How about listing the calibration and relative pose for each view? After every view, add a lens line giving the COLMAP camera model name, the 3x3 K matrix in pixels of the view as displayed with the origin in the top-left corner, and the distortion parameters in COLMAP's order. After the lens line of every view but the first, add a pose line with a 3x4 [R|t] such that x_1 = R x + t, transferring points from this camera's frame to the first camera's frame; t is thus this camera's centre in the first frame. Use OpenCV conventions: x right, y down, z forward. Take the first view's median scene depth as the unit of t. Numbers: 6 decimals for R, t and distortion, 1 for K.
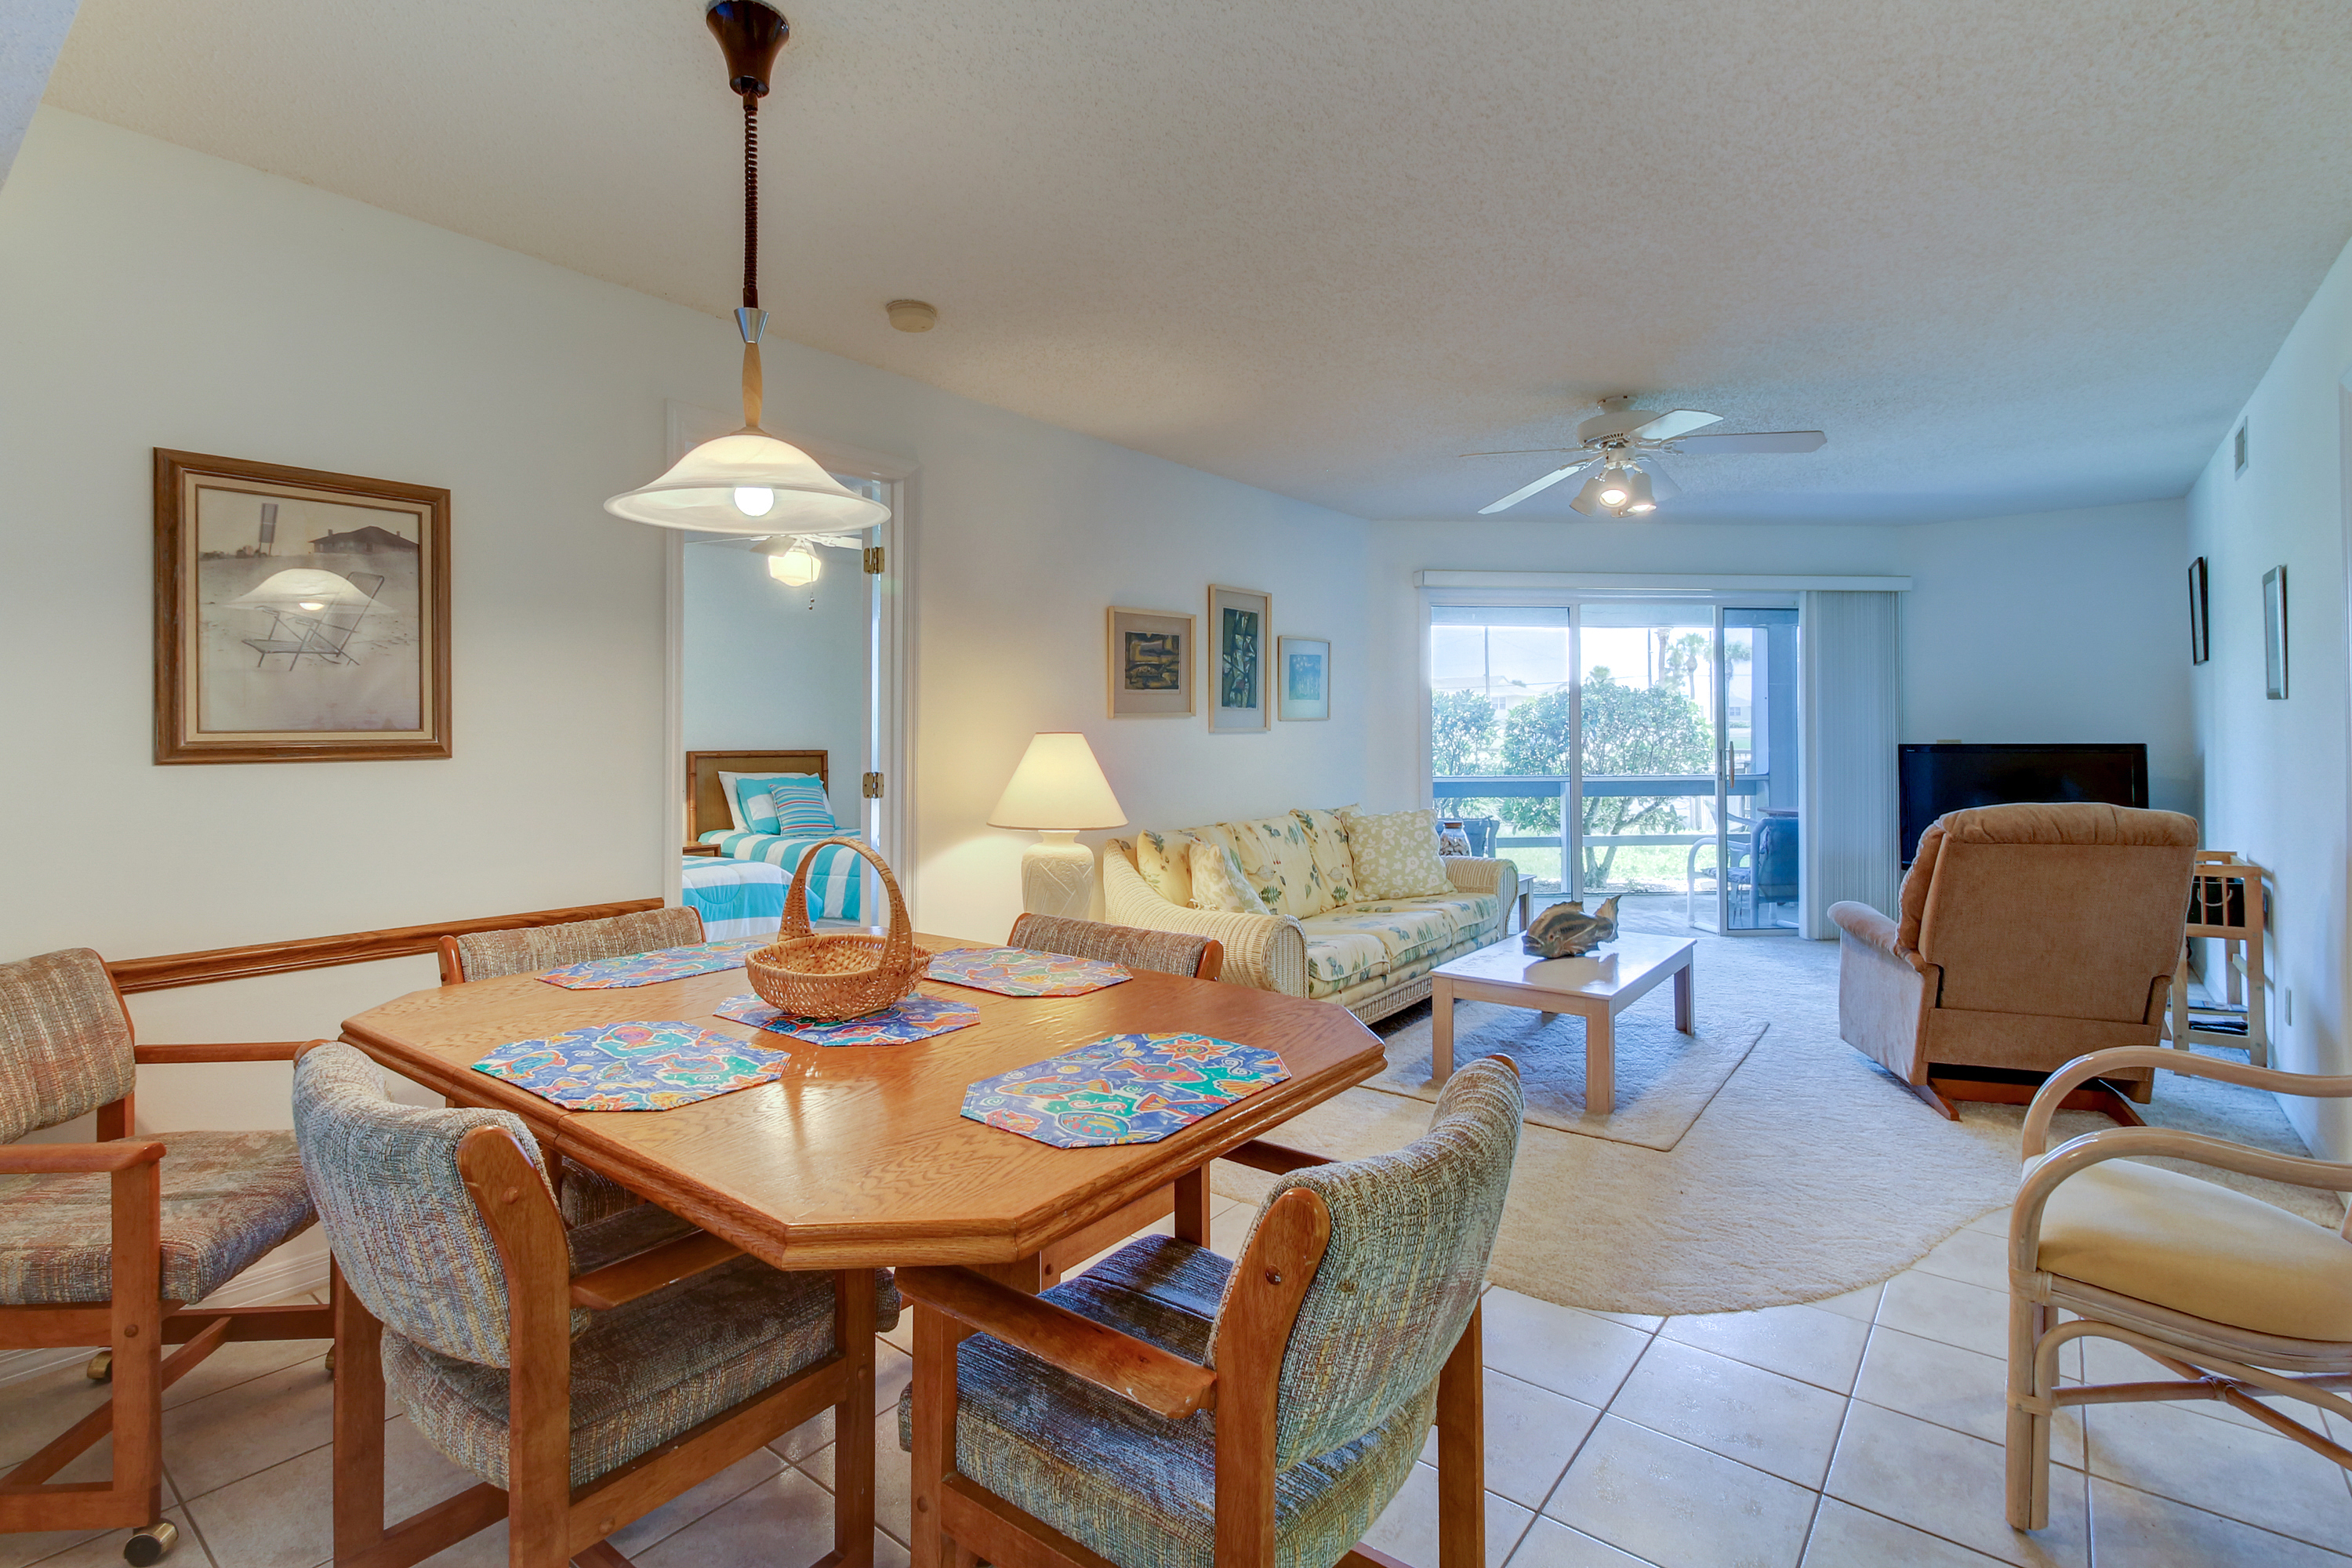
lens RADIAL K [[1084.9, 0, 1131.3], [0, 1084.9, 737.9], [0, 0, 1]] dist [0.002108, -0.000683]
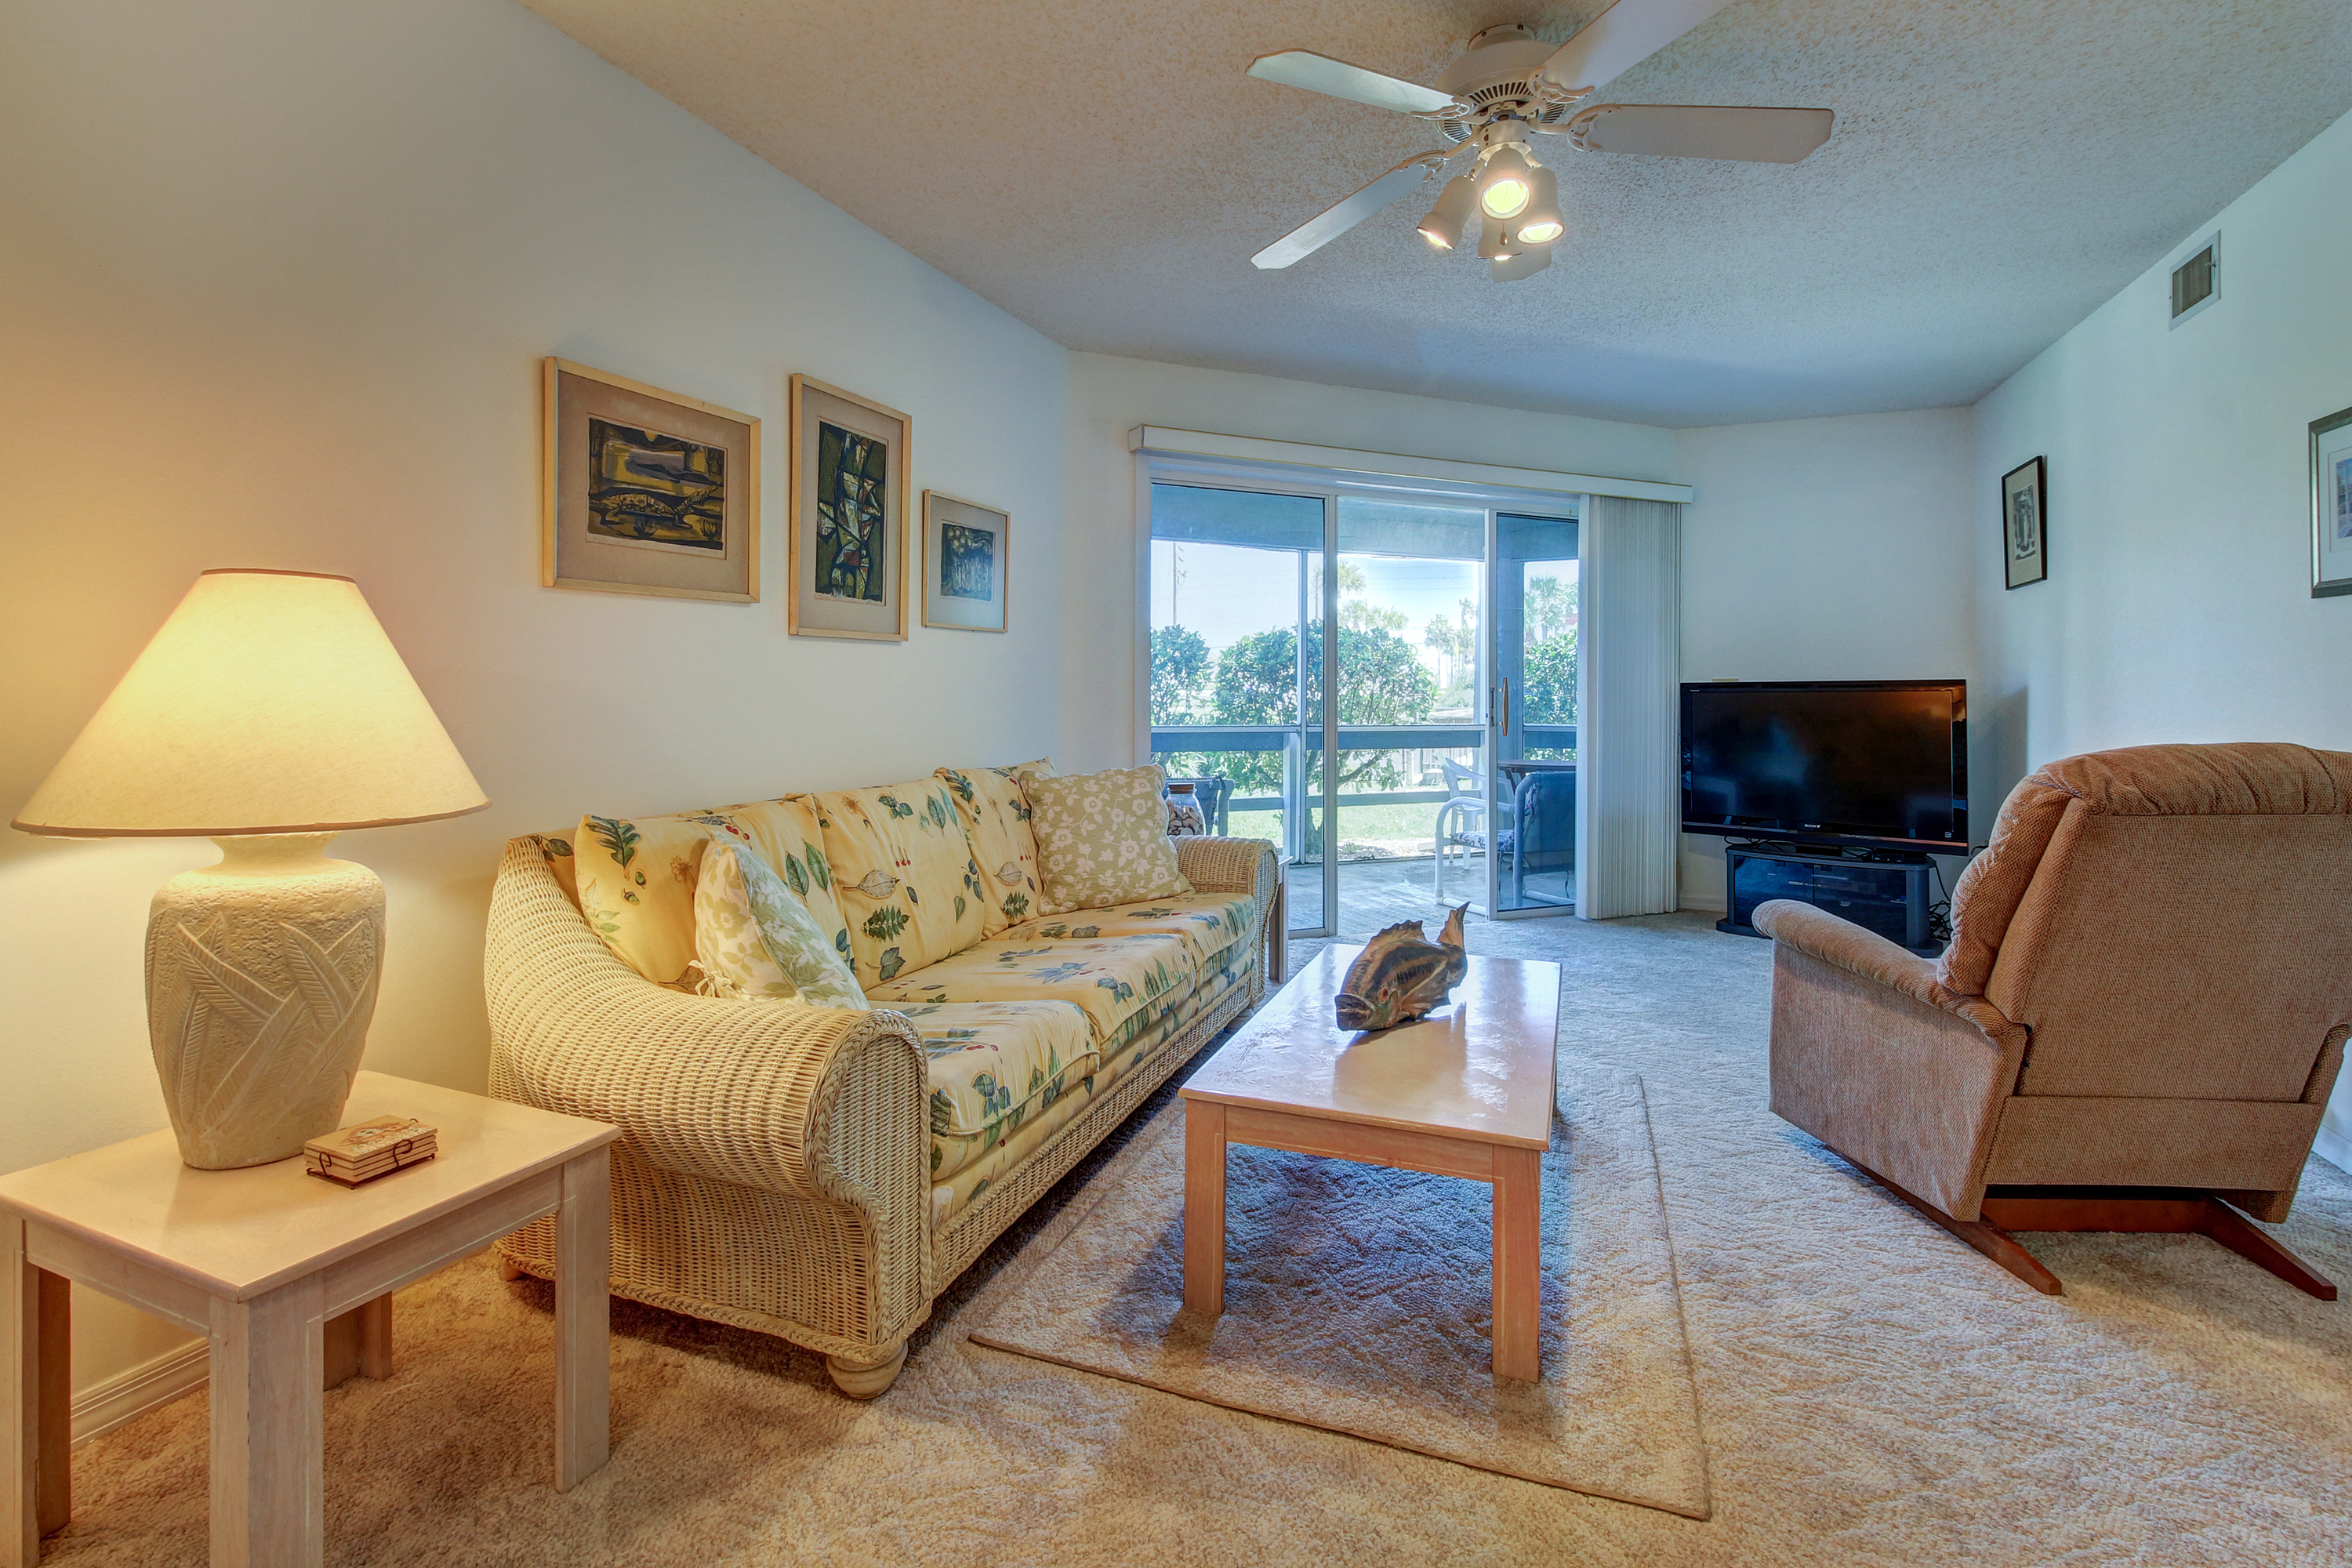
lens RADIAL K [[1084.9, 0, 1166.9], [0, 1084.9, 697.1], [0, 0, 1]] dist [0.002108, -0.000683]
pose [[0.952063, 0.008872, 0.305773, 0.086877], [-0.008845, 0.999960, -0.001475, 0.026694], [-0.305773, -0.001300, 0.952103, 0.398134]]
